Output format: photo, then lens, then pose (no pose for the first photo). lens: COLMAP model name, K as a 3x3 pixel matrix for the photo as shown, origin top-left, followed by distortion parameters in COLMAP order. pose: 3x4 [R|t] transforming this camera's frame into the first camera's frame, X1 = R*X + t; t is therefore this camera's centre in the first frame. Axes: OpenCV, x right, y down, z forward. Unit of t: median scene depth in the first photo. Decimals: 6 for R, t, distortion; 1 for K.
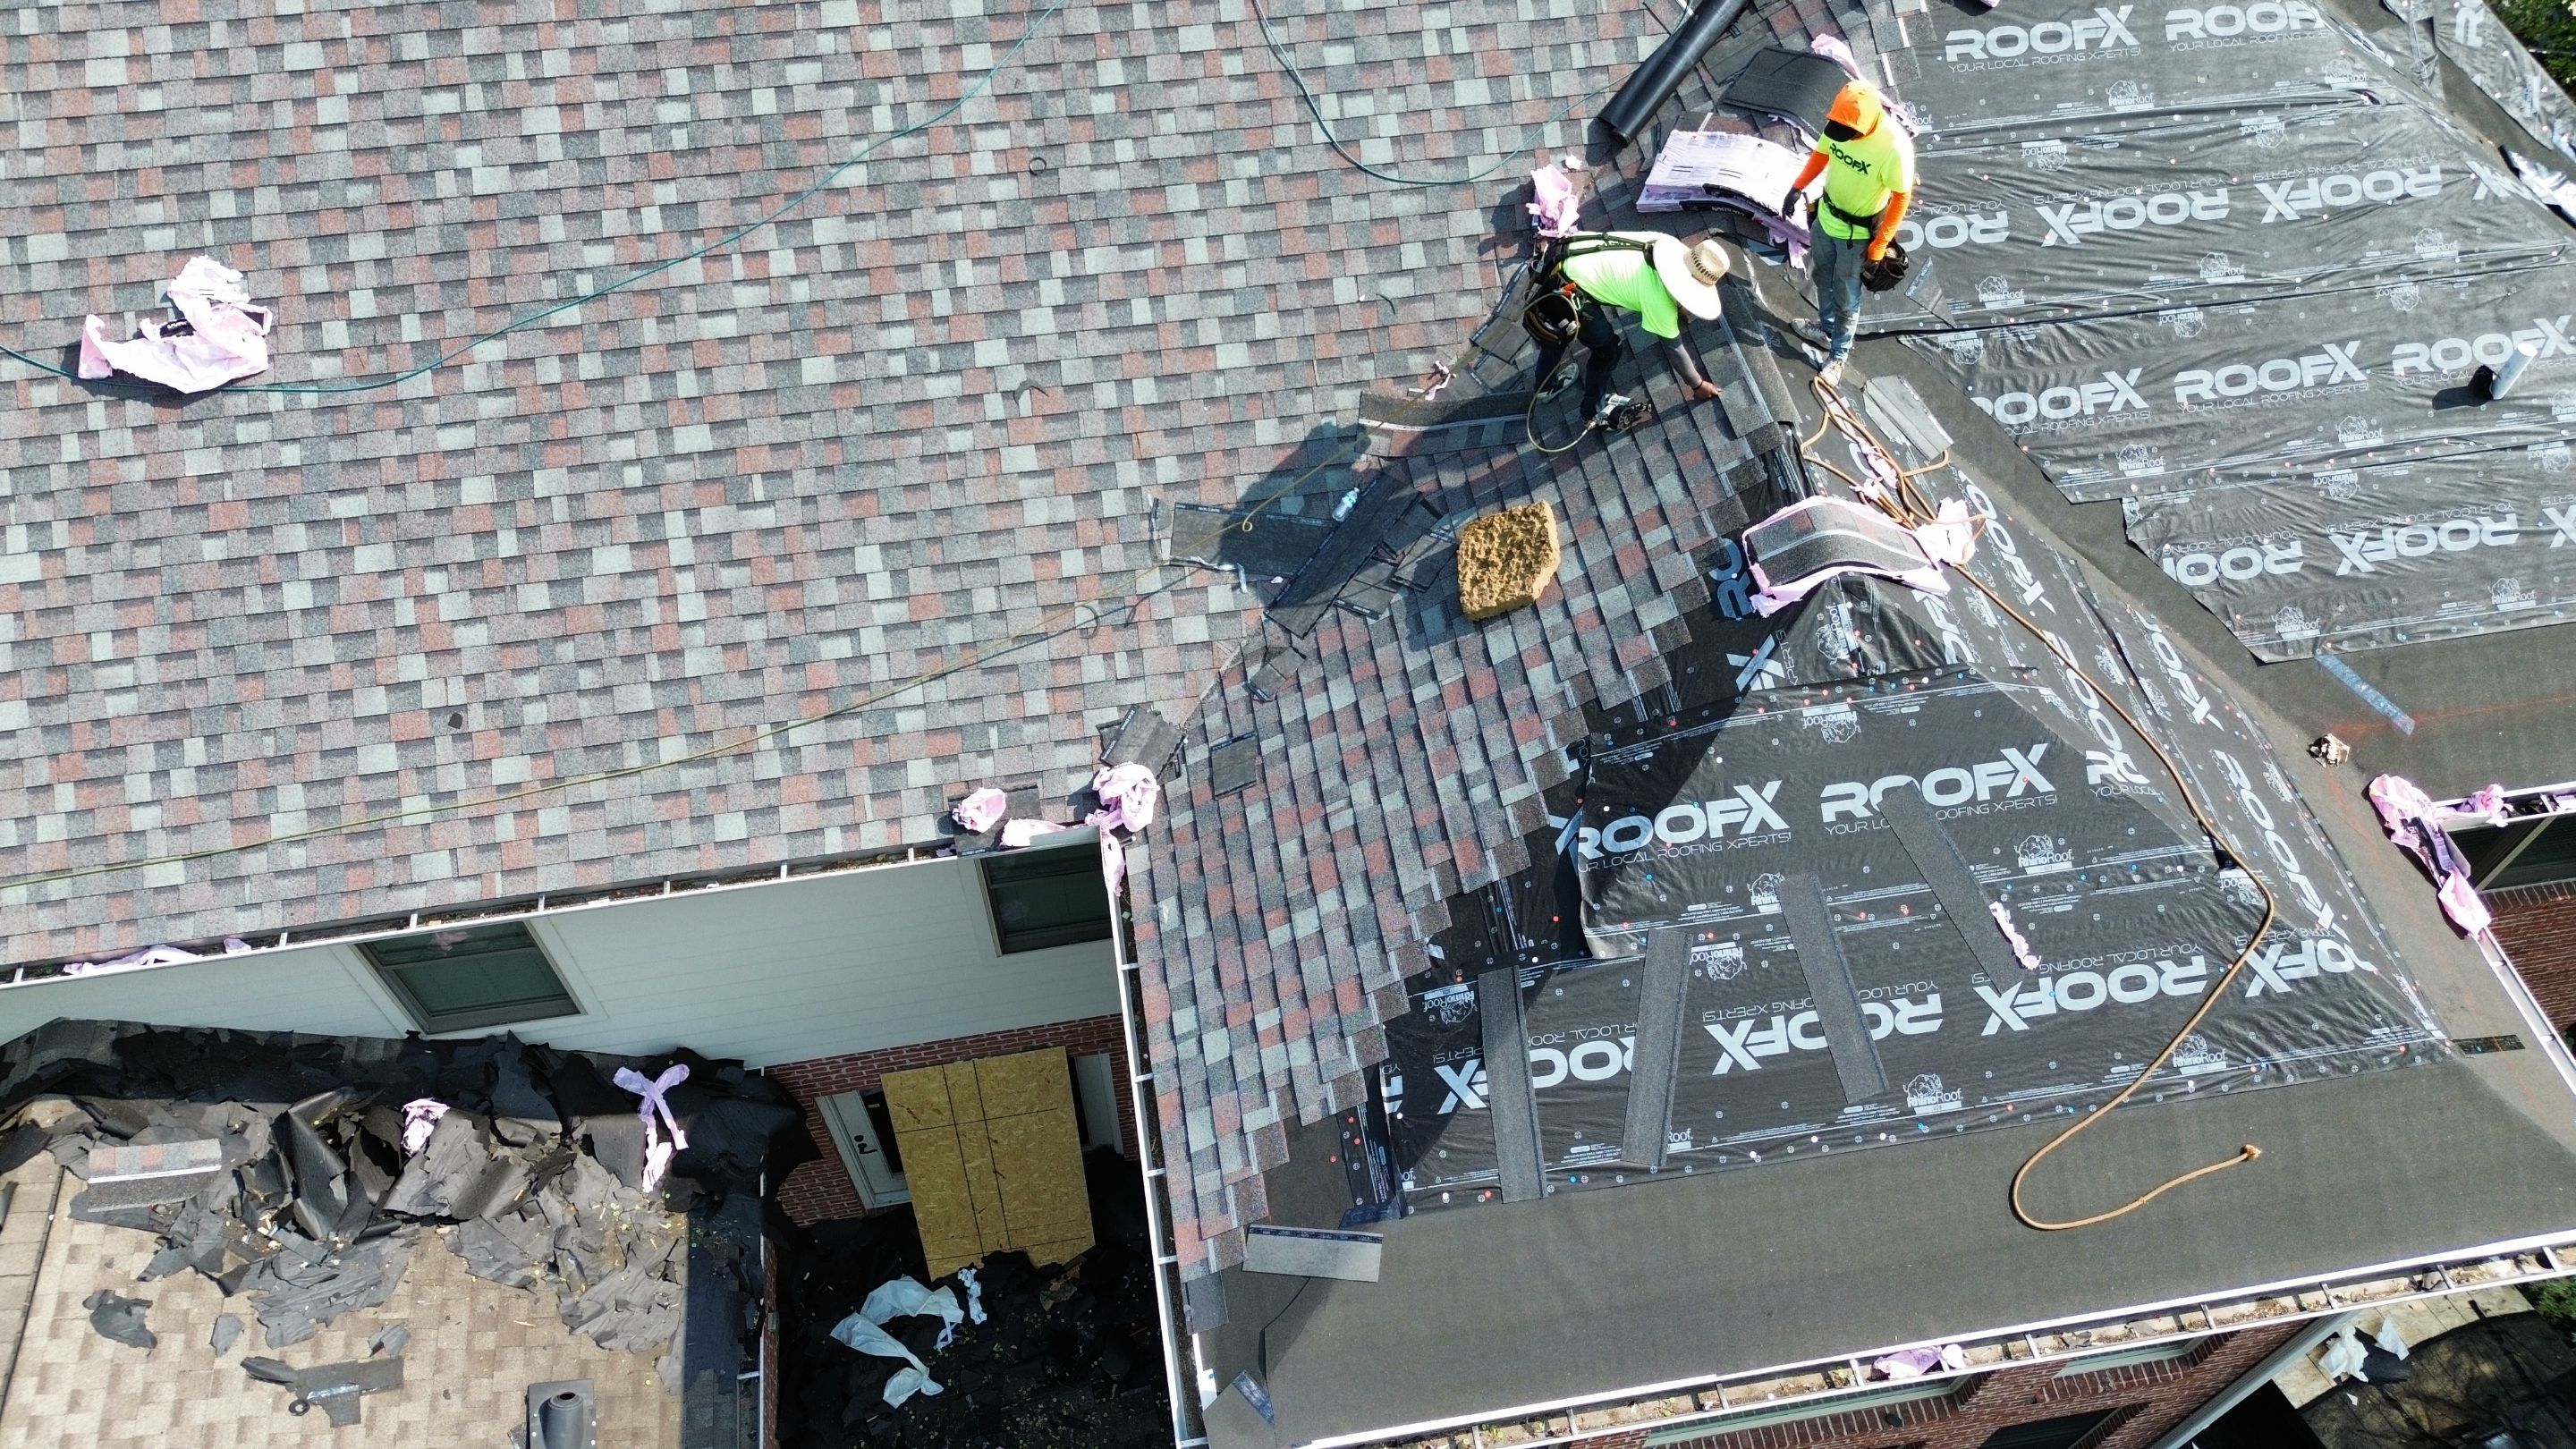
lens RADIAL K [[1825.4, 0, 1292.3], [0, 1825.4, 729.7], [0, 0, 1]] dist [0.073044, -0.068198]
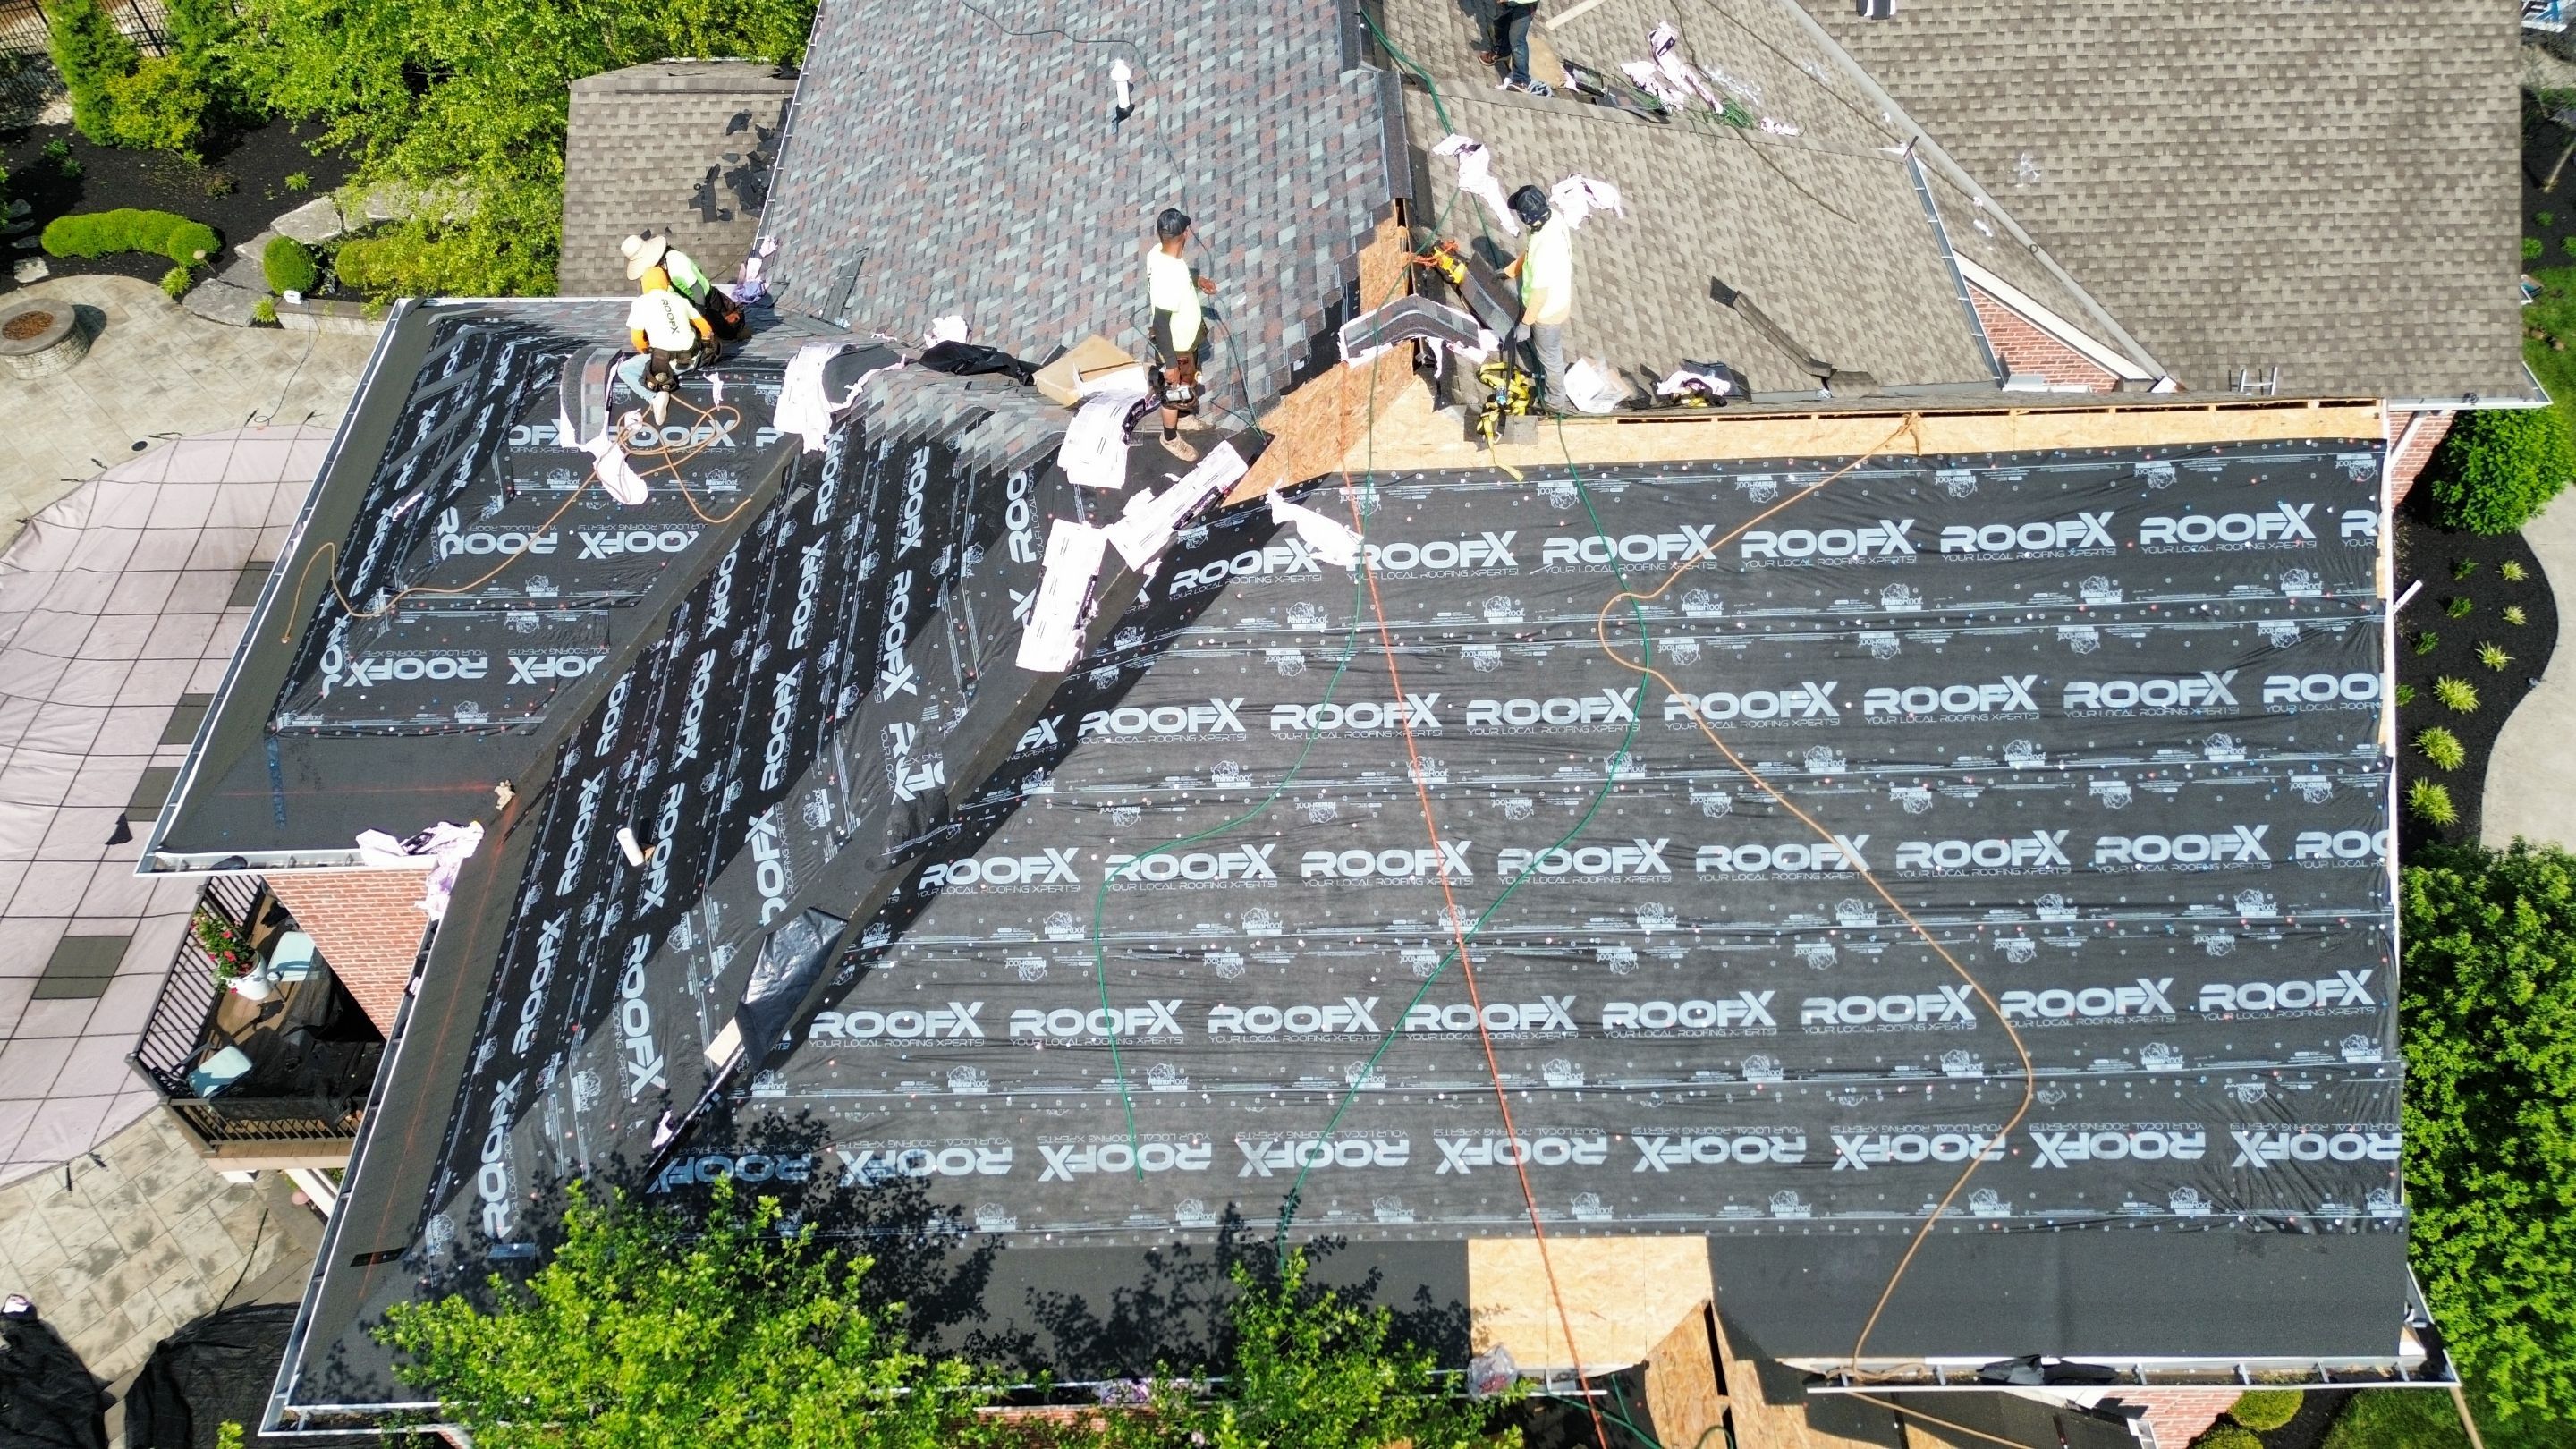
lens RADIAL K [[1825.4, 0, 1282.5], [0, 1825.4, 735.7], [0, 0, 1]] dist [0.073044, -0.068198]
pose [[-0.147407, 0.760376, -0.632535, 1.352999], [-0.792358, 0.291981, 0.535645, -1.263556], [0.591980, 0.580152, 0.559450, 0.526623]]
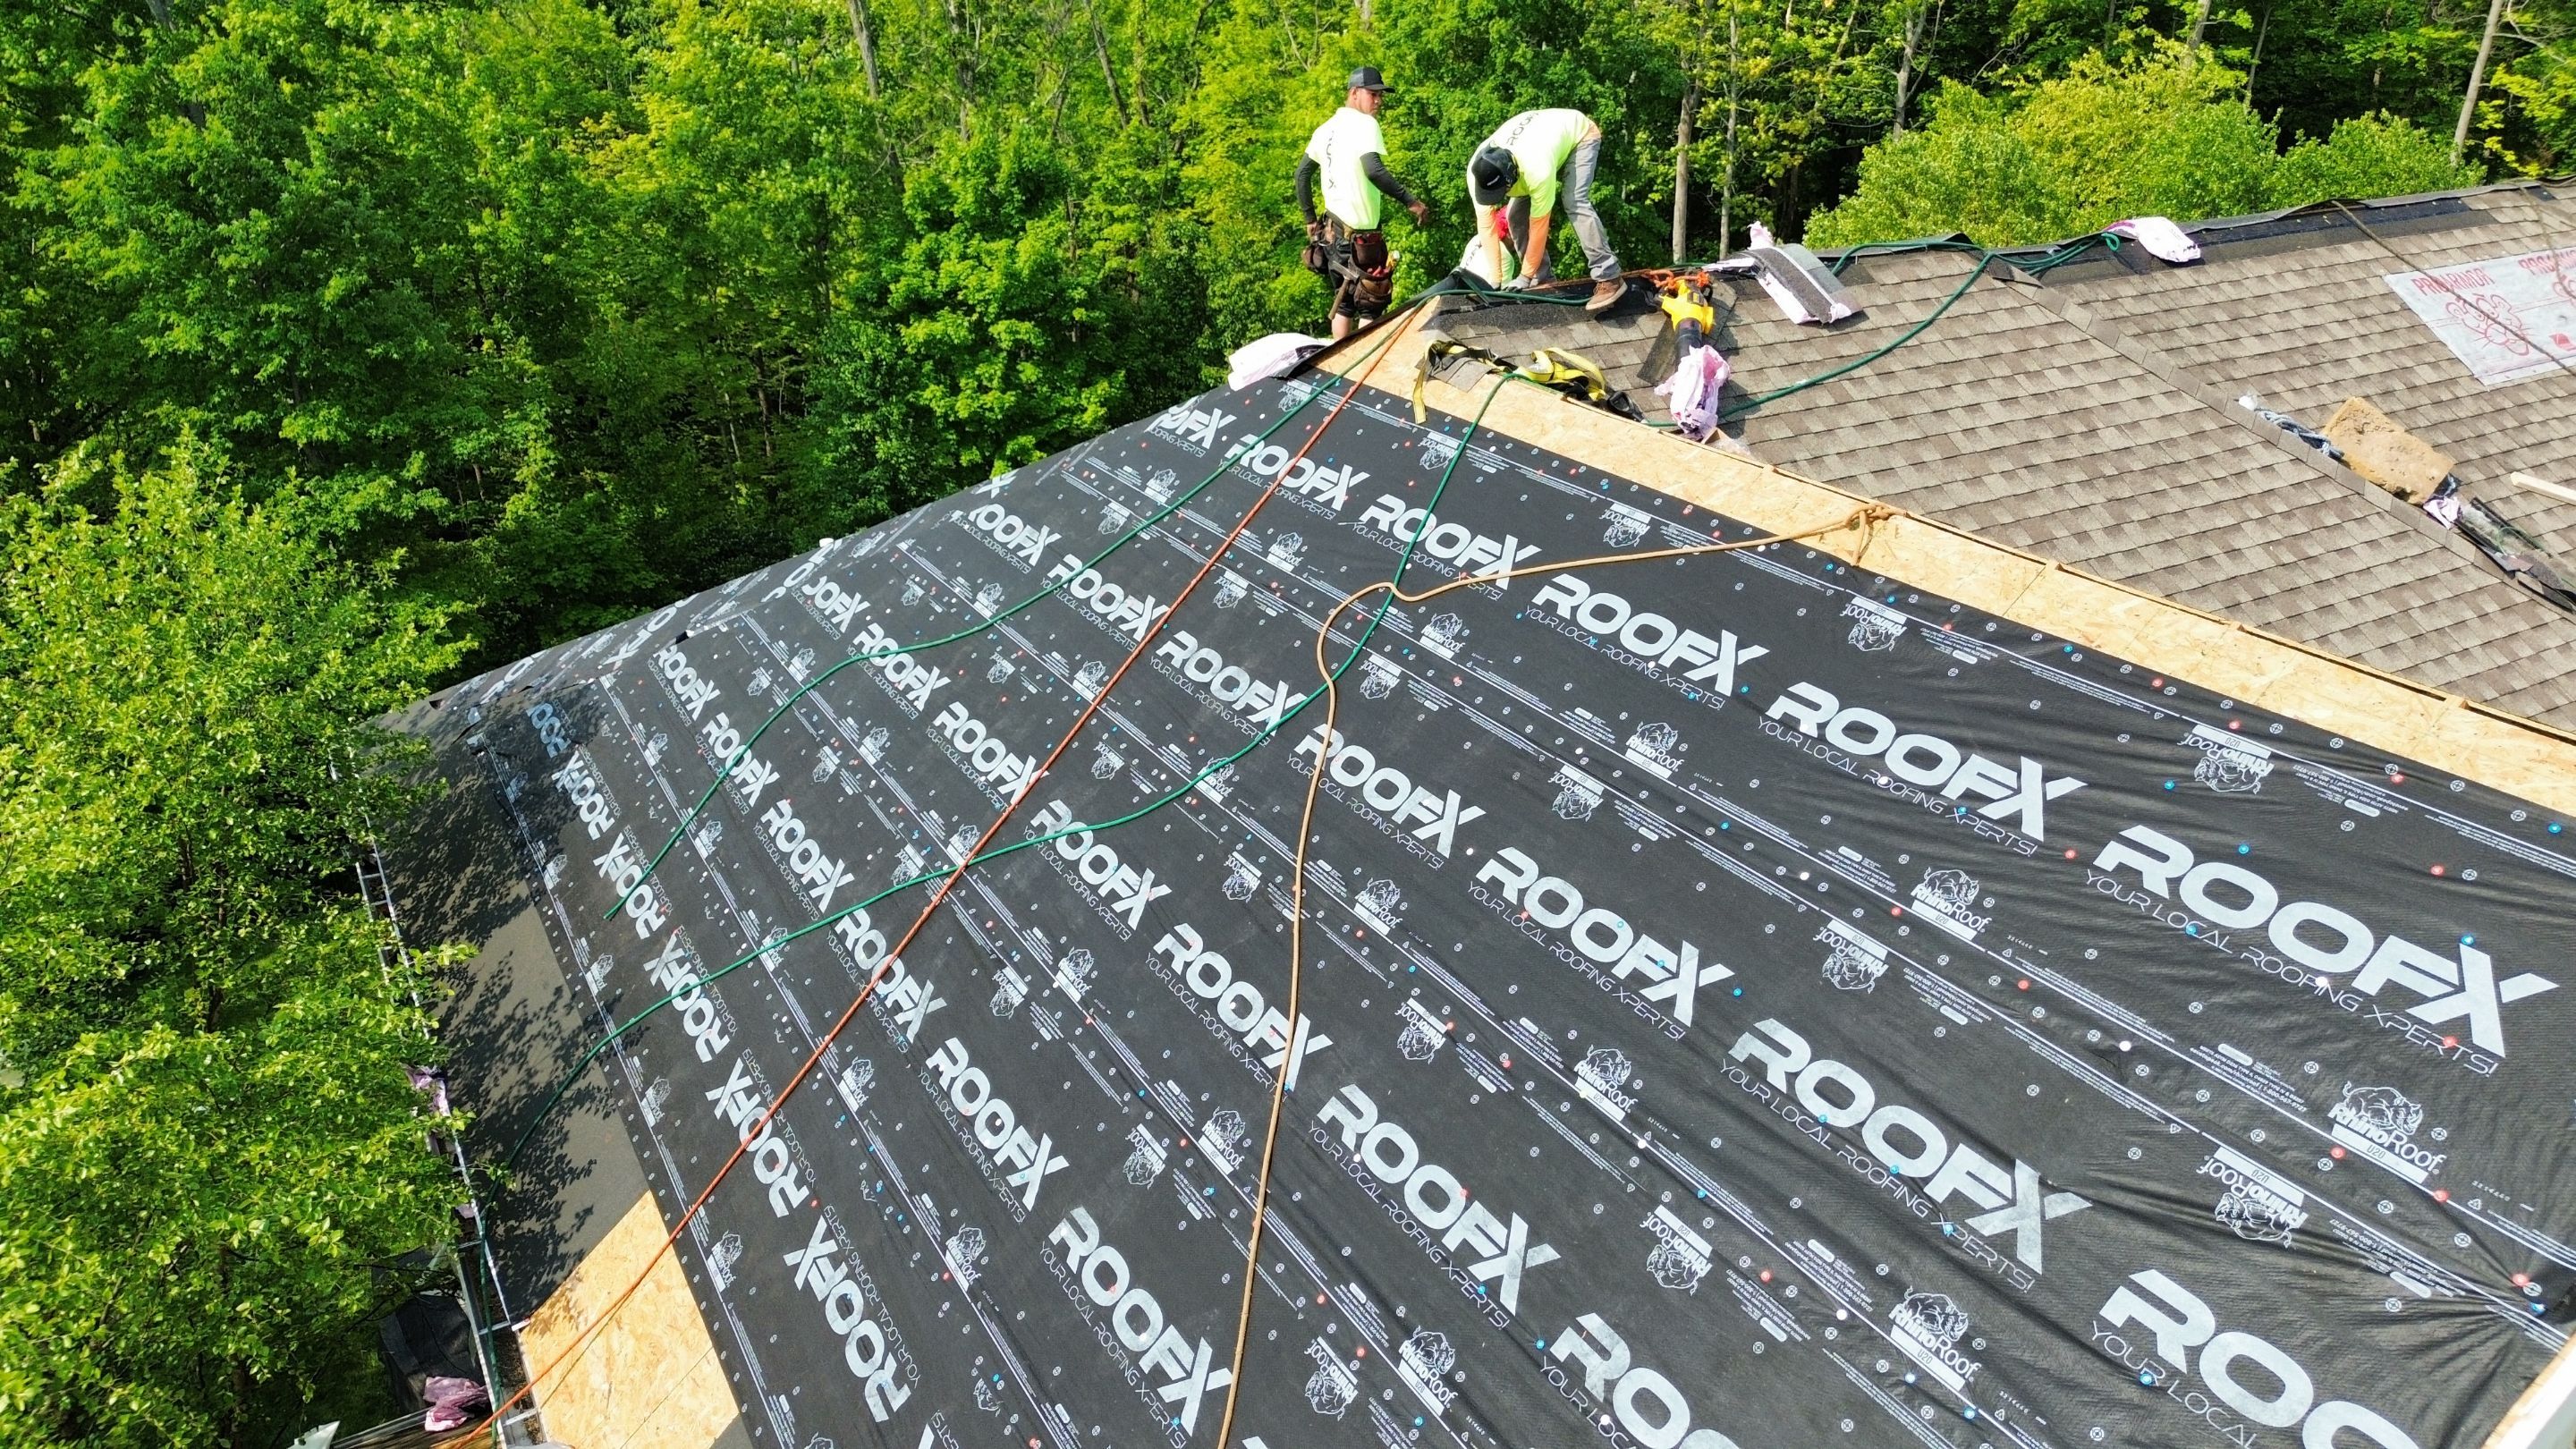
lens RADIAL K [[1825.4, 0, 1285.1], [0, 1825.4, 734.7], [0, 0, 1]] dist [0.073044, -0.068198]
pose [[-0.937800, 0.130786, -0.321601, 0.800757], [-0.285813, 0.235026, 0.929018, -1.530696], [0.197087, 0.963150, -0.183027, 1.467593]]
